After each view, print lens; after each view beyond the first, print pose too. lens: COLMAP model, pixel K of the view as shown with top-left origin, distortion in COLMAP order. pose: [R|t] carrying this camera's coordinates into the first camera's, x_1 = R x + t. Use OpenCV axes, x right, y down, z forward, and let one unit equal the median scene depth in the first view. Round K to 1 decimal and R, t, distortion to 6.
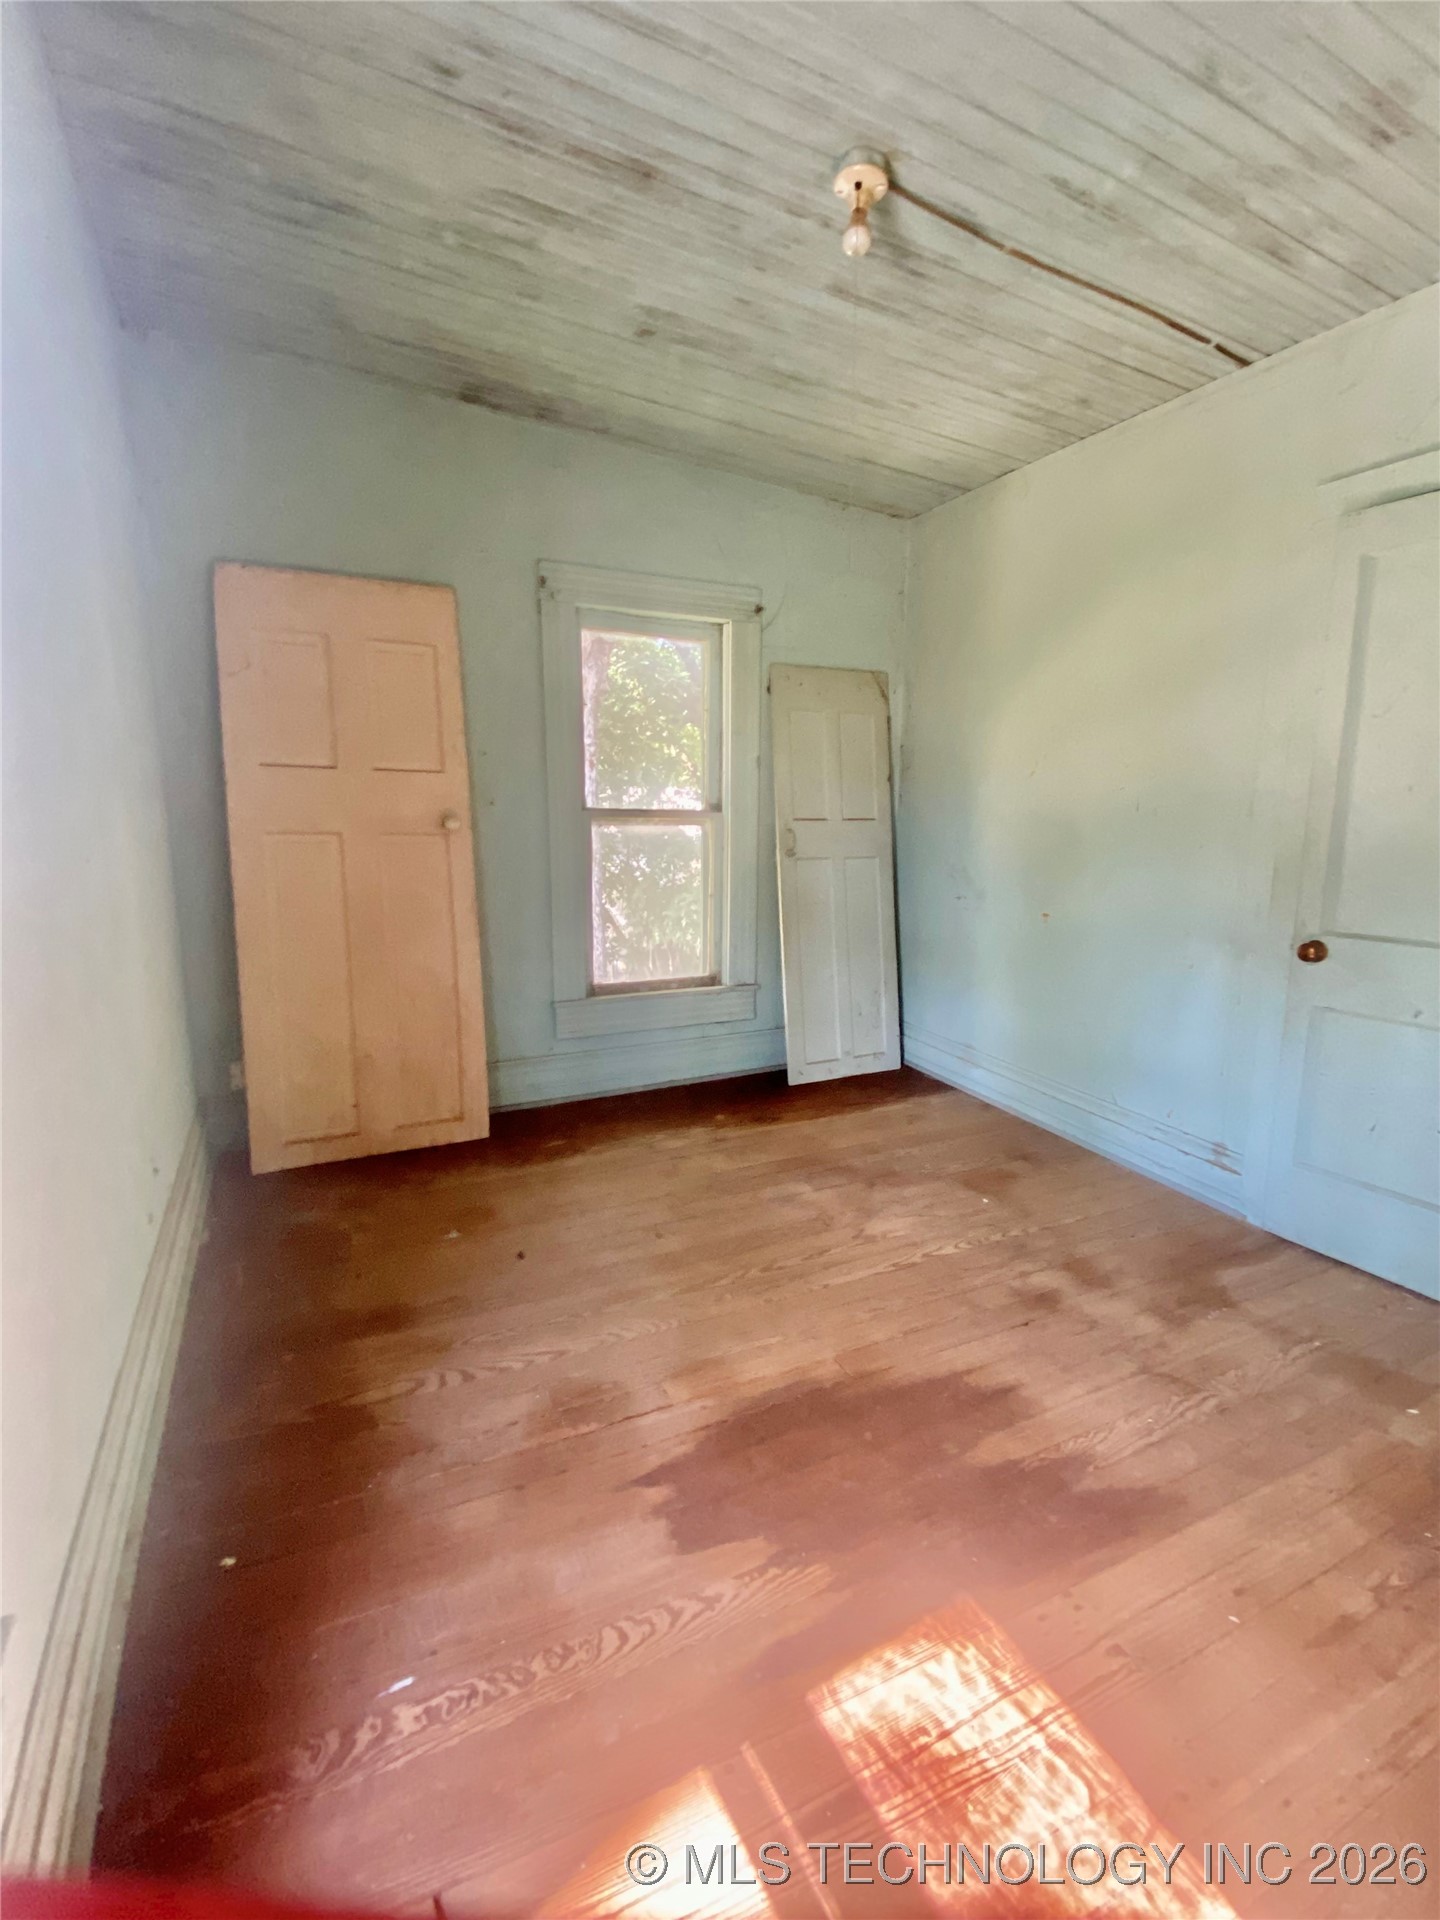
lens RADIAL K [[878.5, 0, 724.5], [0, 878.5, 957.4], [0, 0, 1]] dist [-0.000724, -0.006694]
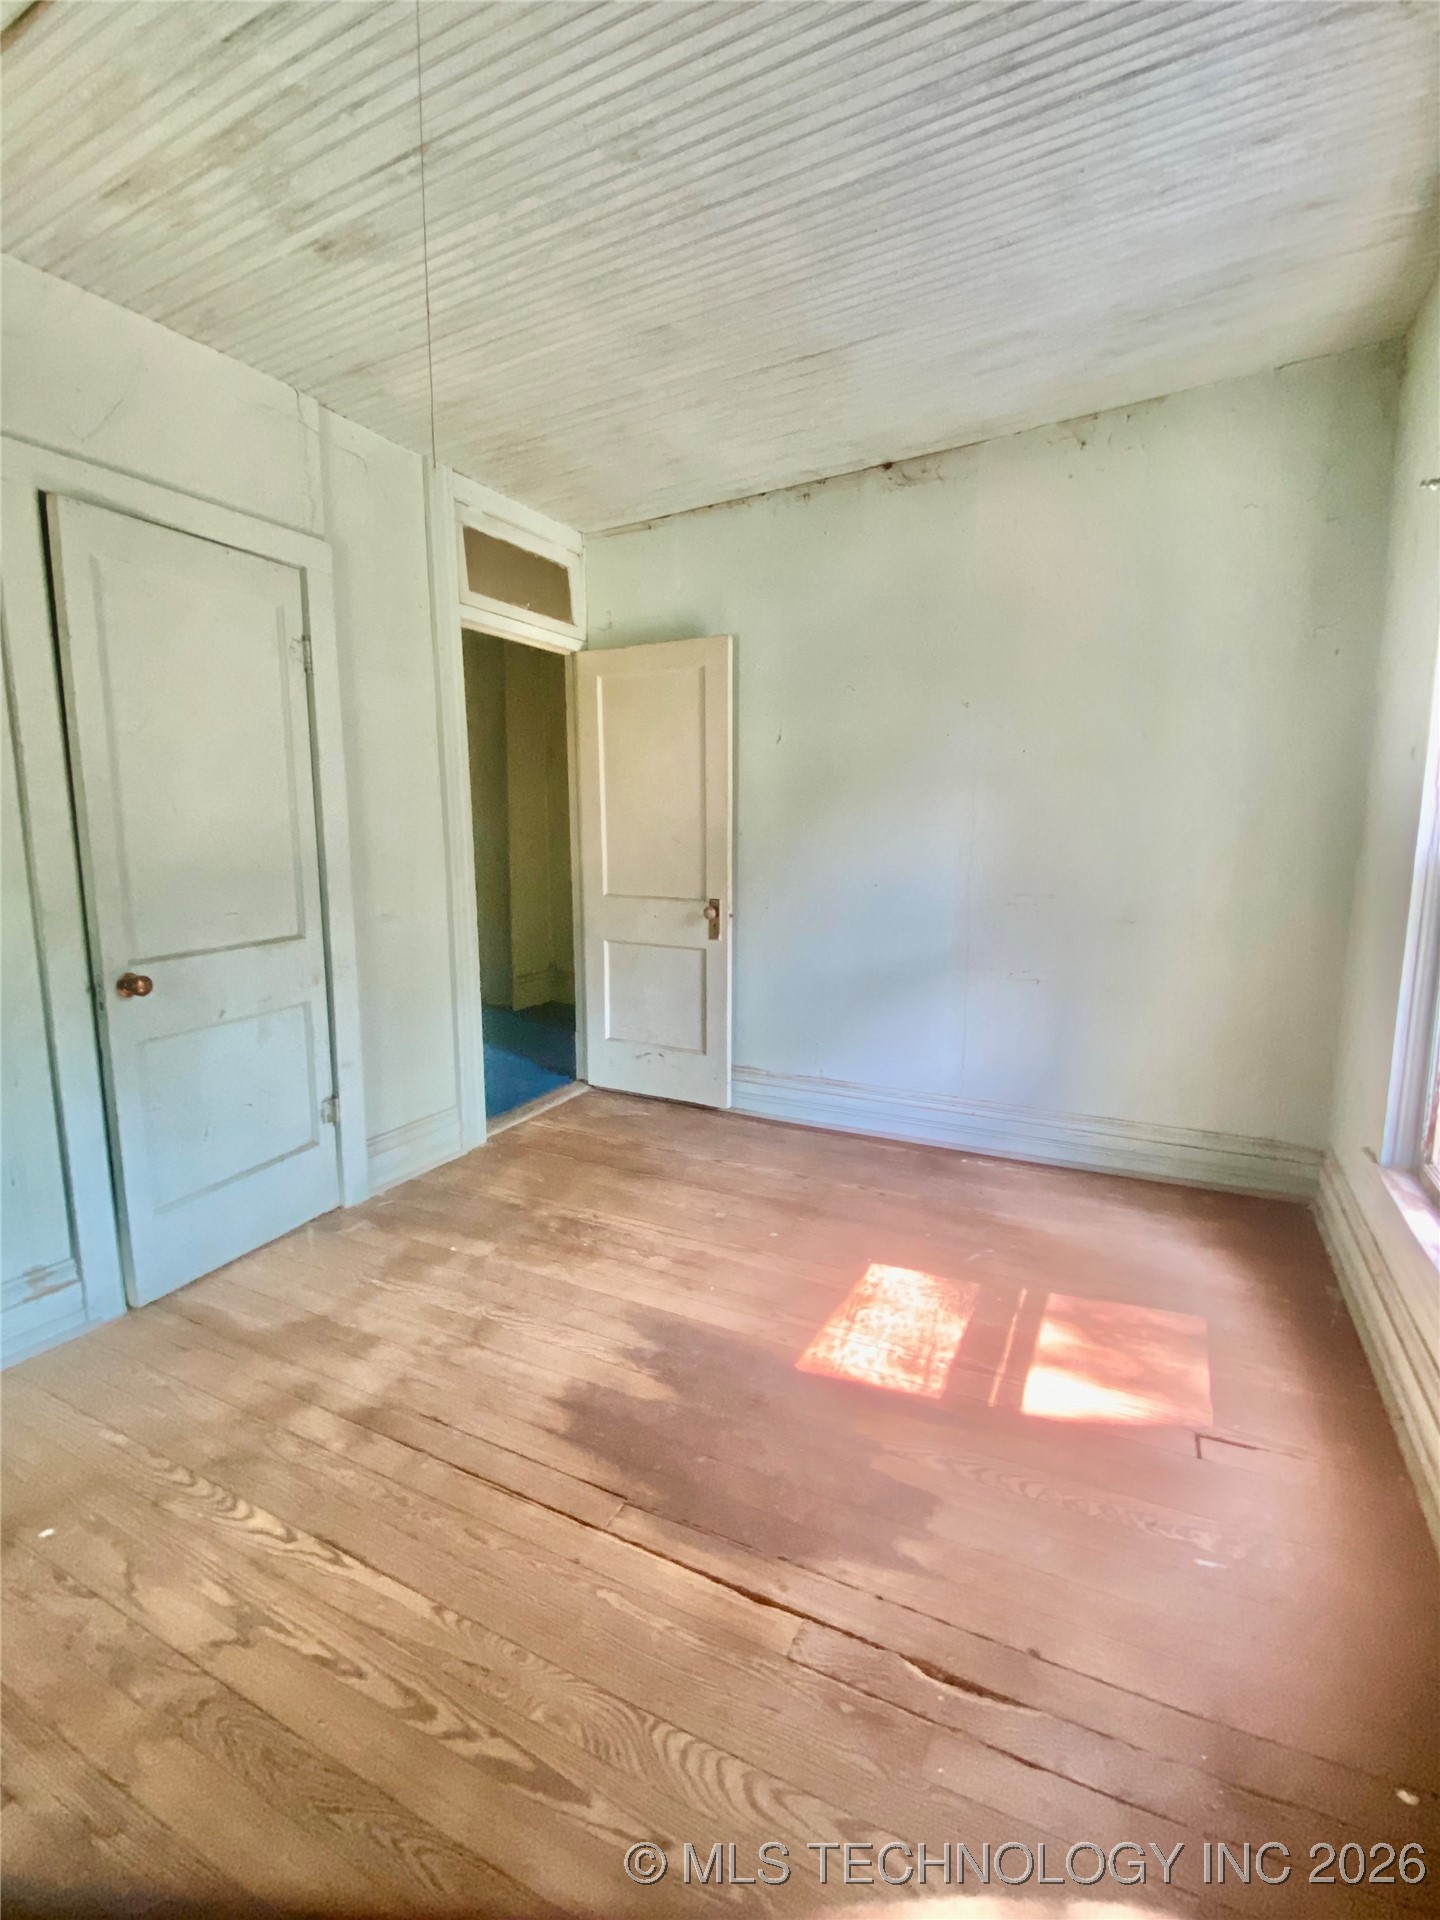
lens RADIAL K [[878.5, 0, 719.4], [0, 878.5, 956.9], [0, 0, 1]] dist [-0.000724, -0.006694]
pose [[-0.611861, -0.125729, 0.780908, -0.472043], [0.126127, 0.959144, 0.253250, -0.216182], [-0.780844, 0.253448, -0.571005, 1.189231]]
